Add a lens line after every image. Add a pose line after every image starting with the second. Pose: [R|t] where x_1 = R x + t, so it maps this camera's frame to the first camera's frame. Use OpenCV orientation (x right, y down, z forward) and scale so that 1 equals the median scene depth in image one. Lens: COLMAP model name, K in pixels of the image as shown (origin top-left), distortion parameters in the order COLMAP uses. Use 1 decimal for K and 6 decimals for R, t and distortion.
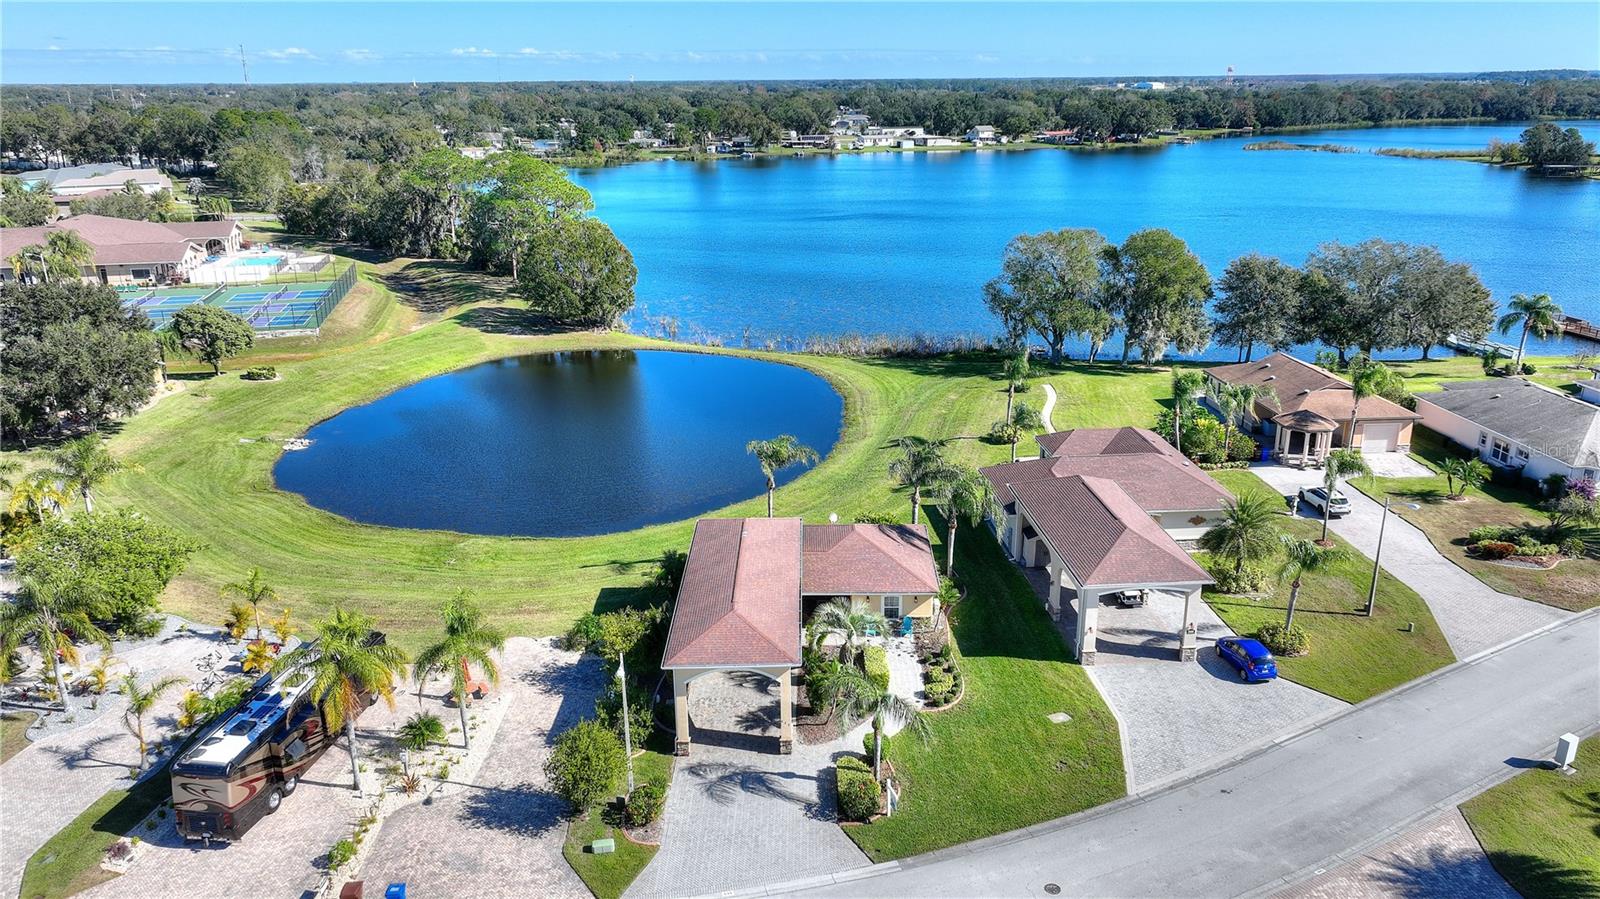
lens RADIAL K [[1109.0, 0, 800.0], [0, 1109.0, 449.5], [0, 0, 1]] dist [0.002010, 0.001698]
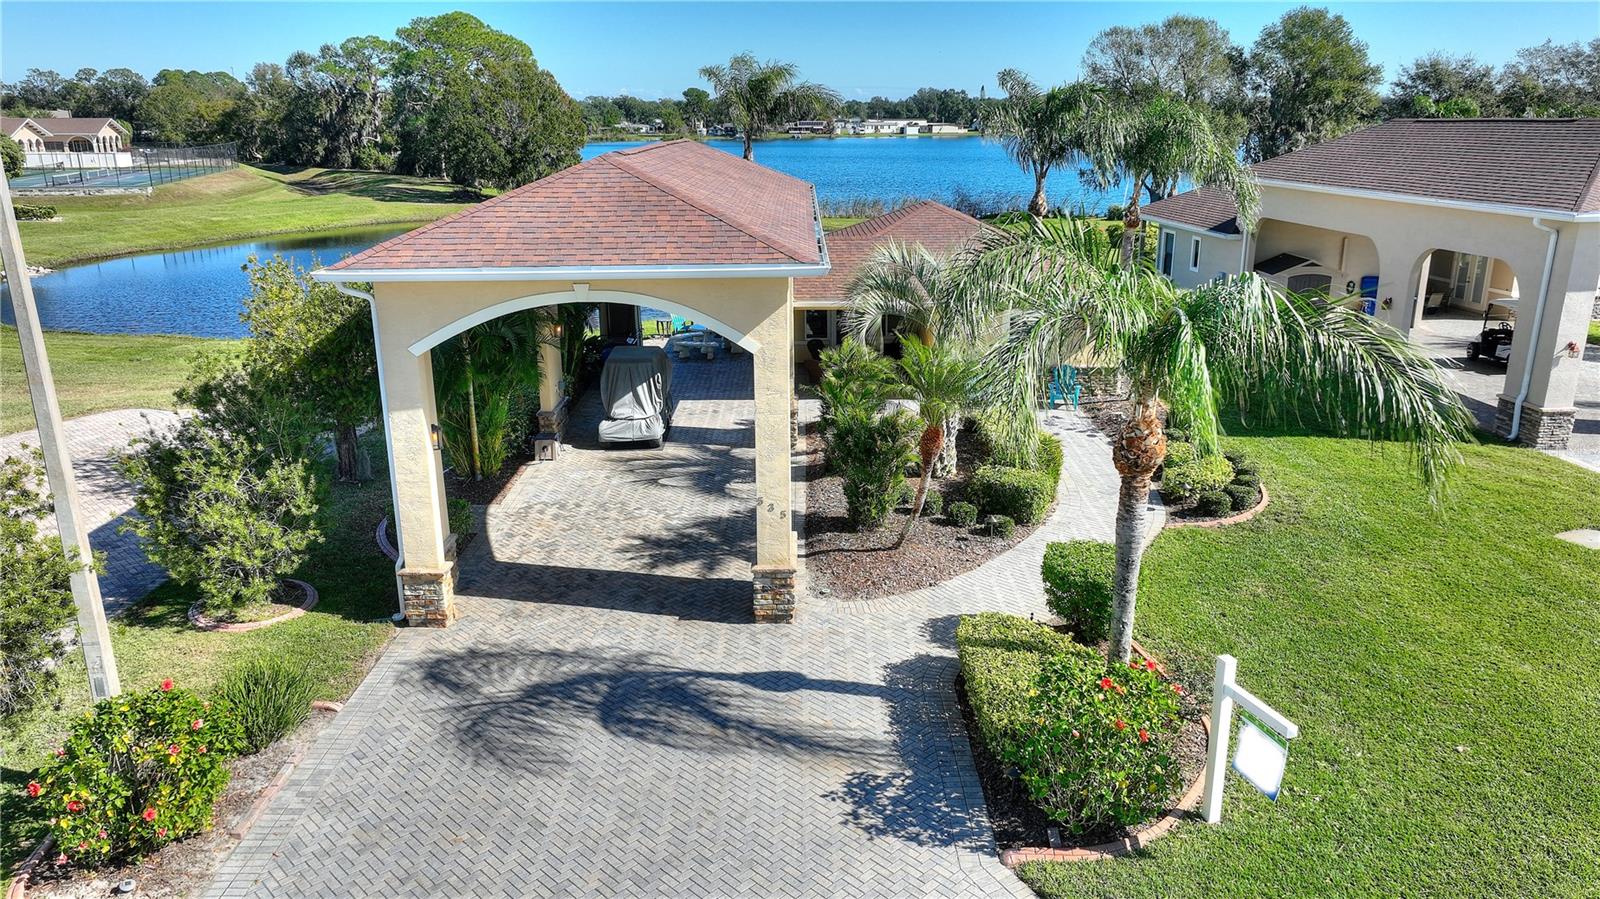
lens RADIAL K [[1116.8, 0, 800.0], [0, 1116.8, 449.5], [0, 0, 1]] dist [-0.002785, 0.018021]
pose [[0.999992, 0.001300, 0.003755, -0.006158], [-0.001195, 0.999617, -0.027642, 0.218009], [-0.003789, 0.027637, 0.999611, 0.644065]]
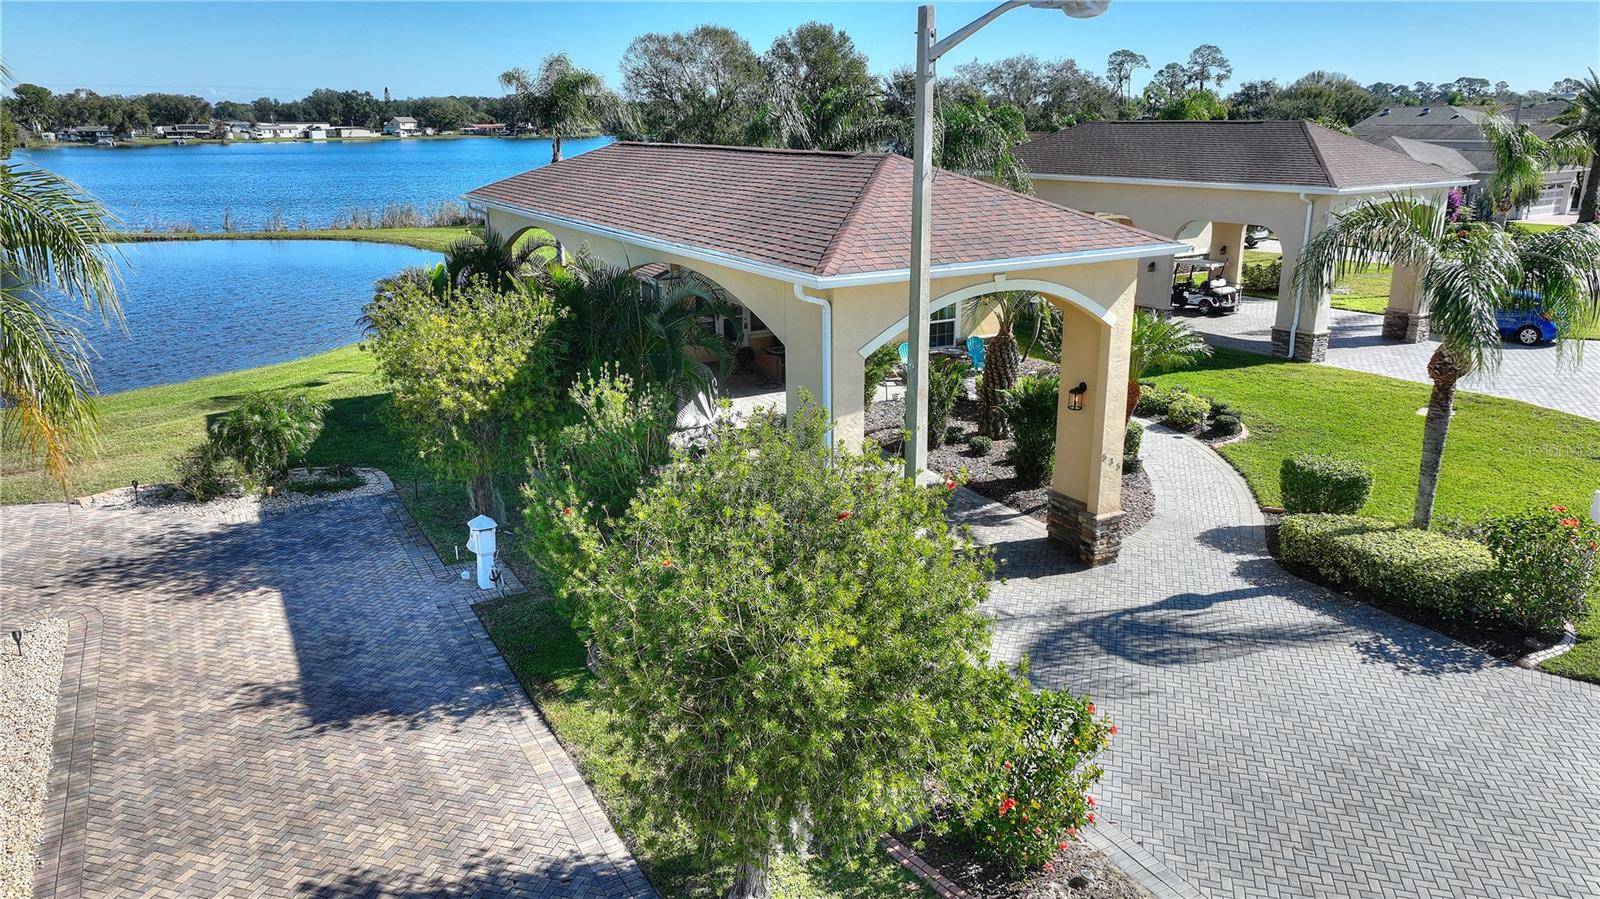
lens RADIAL K [[1122.7, 0, 800.0], [0, 1122.7, 449.5], [0, 0, 1]] dist [0.000244, 0.013148]
pose [[0.871310, -0.136921, 0.471245, -0.228613], [0.152111, 0.988346, 0.005918, 0.206606], [-0.466564, 0.066526, 0.881982, 0.681439]]
